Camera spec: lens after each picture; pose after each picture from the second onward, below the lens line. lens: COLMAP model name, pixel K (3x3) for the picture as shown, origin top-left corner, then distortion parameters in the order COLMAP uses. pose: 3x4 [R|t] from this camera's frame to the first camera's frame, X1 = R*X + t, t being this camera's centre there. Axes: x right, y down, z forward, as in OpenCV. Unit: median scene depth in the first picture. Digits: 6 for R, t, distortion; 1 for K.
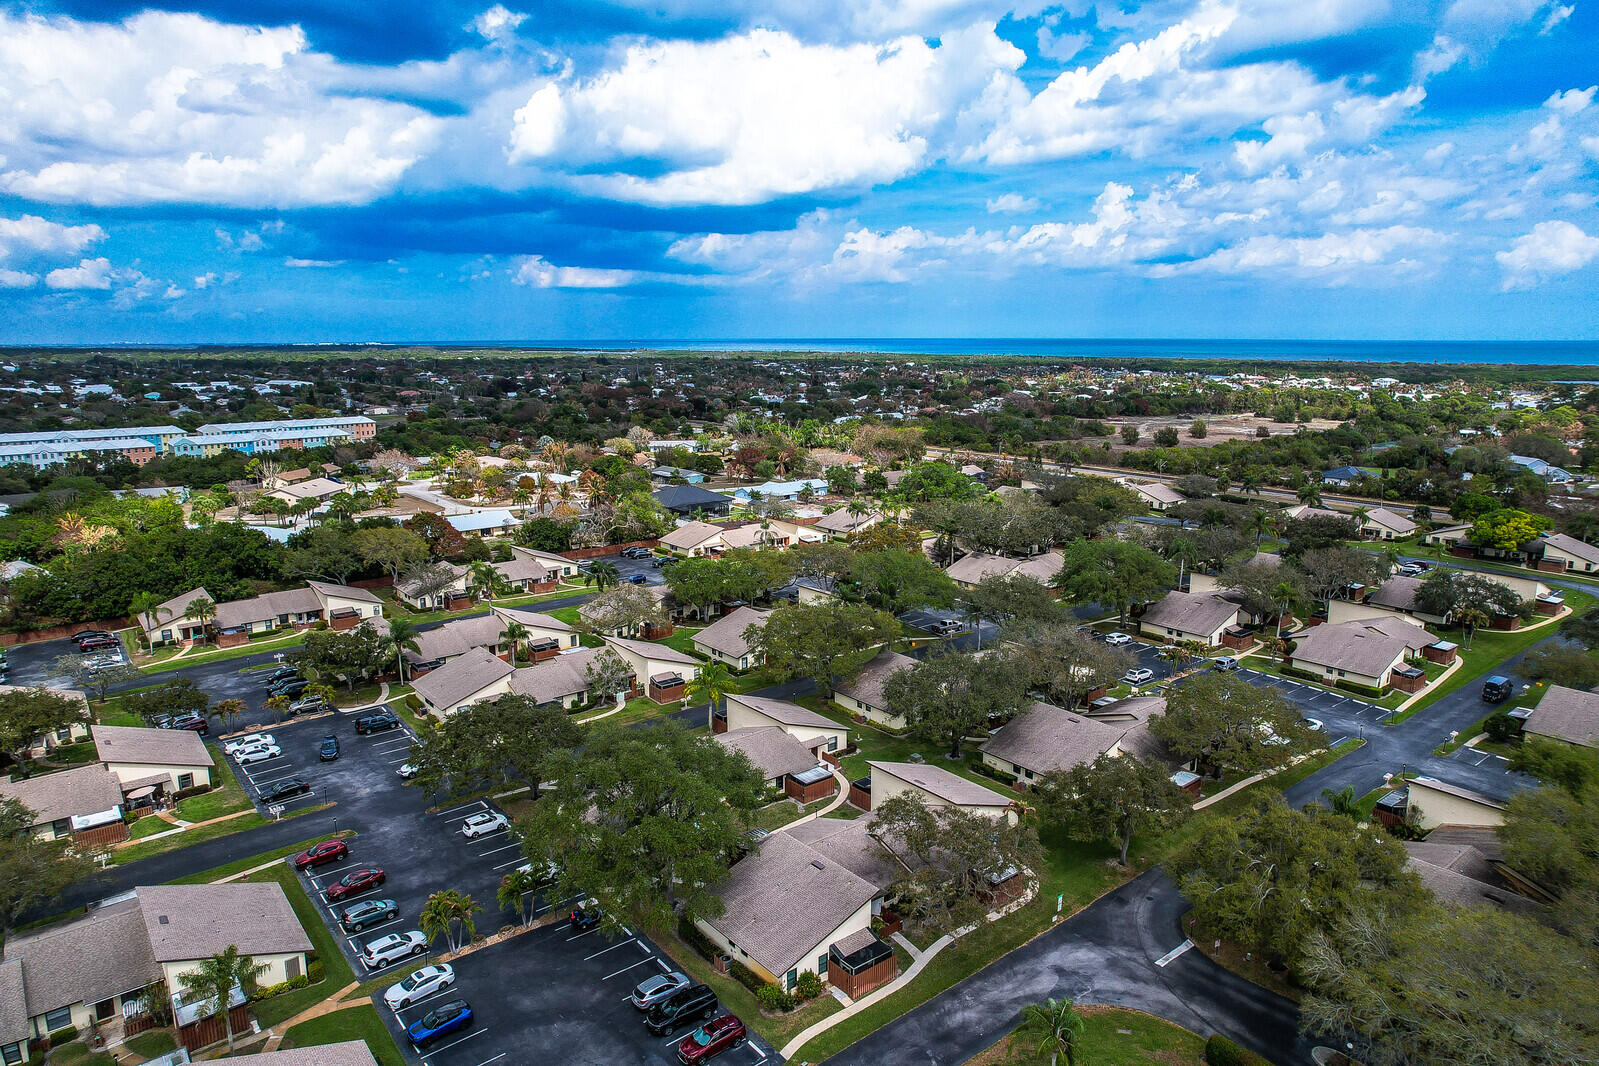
lens RADIAL K [[1044.7, 0, 799.5], [0, 1044.7, 533.0], [0, 0, 1]] dist [-0.081753, 0.085717]
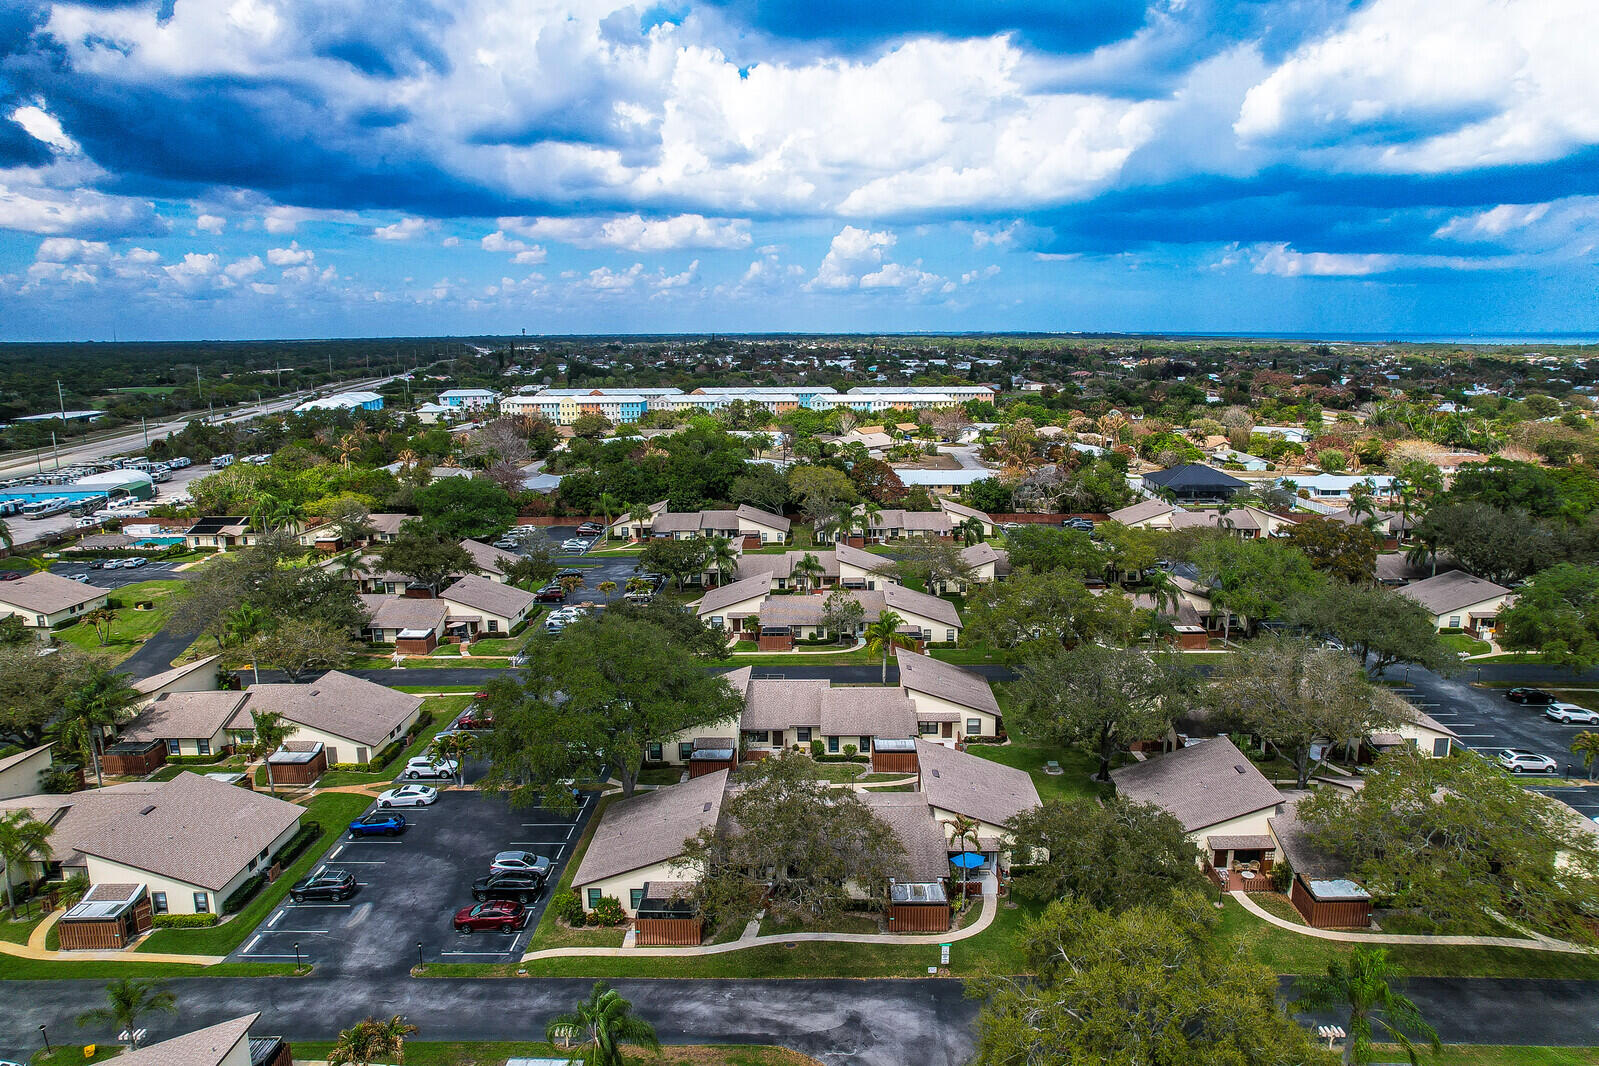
lens RADIAL K [[1012.8, 0, 799.5], [0, 1012.8, 533.0], [0, 0, 1]] dist [-0.077735, 0.071929]
pose [[0.762859, 0.124726, -0.634421, 0.394392], [-0.116612, 0.991668, 0.054741, 0.010834], [0.635962, 0.032221, 0.771047, 0.221824]]
